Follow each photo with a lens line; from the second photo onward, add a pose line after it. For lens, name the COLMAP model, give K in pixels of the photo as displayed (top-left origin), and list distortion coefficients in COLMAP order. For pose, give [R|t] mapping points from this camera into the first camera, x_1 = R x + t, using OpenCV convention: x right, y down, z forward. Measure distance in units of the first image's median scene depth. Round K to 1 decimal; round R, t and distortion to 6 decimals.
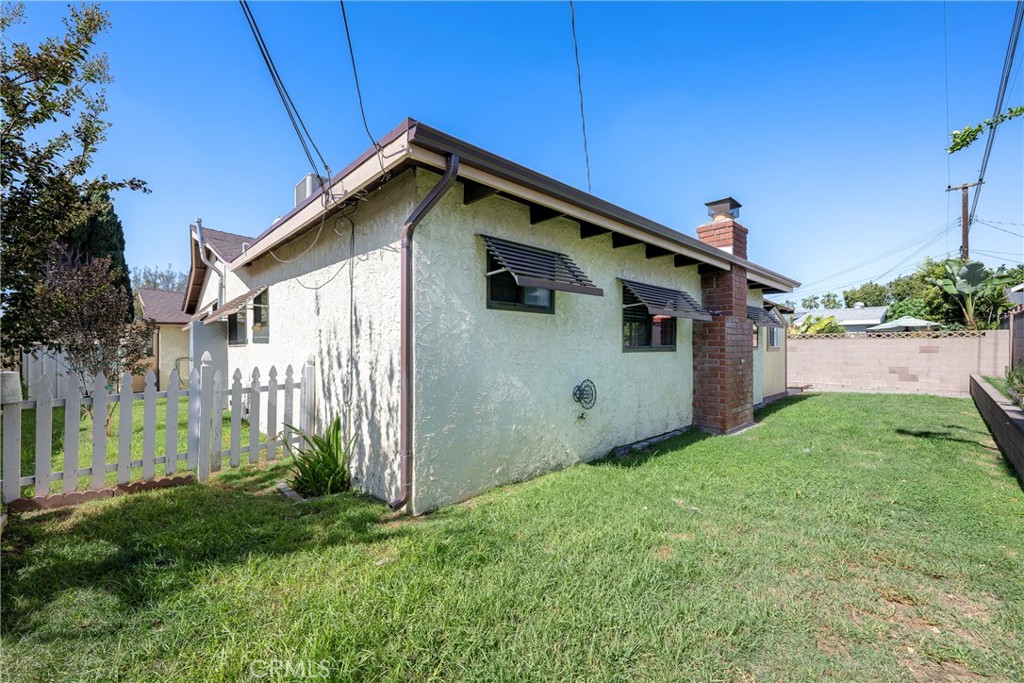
lens RADIAL K [[406.3, 0, 511.5], [0, 406.3, 345.9], [0, 0, 1]] dist [-0.000628, -0.000335]
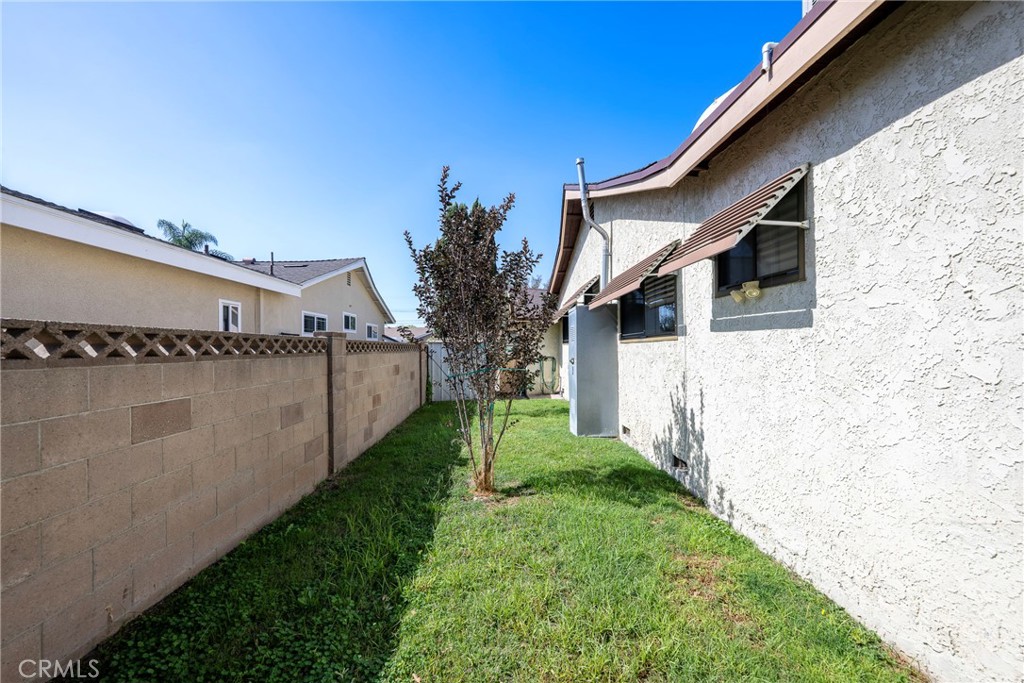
lens RADIAL K [[406.3, 0, 511.5], [0, 406.3, 345.9], [0, 0, 1]] dist [-0.000628, -0.000335]
pose [[0.753681, -0.005245, -0.657220, -0.432001], [0.004176, 0.999986, -0.003192, 0.008740], [0.657228, -0.000339, 0.753692, 0.424735]]
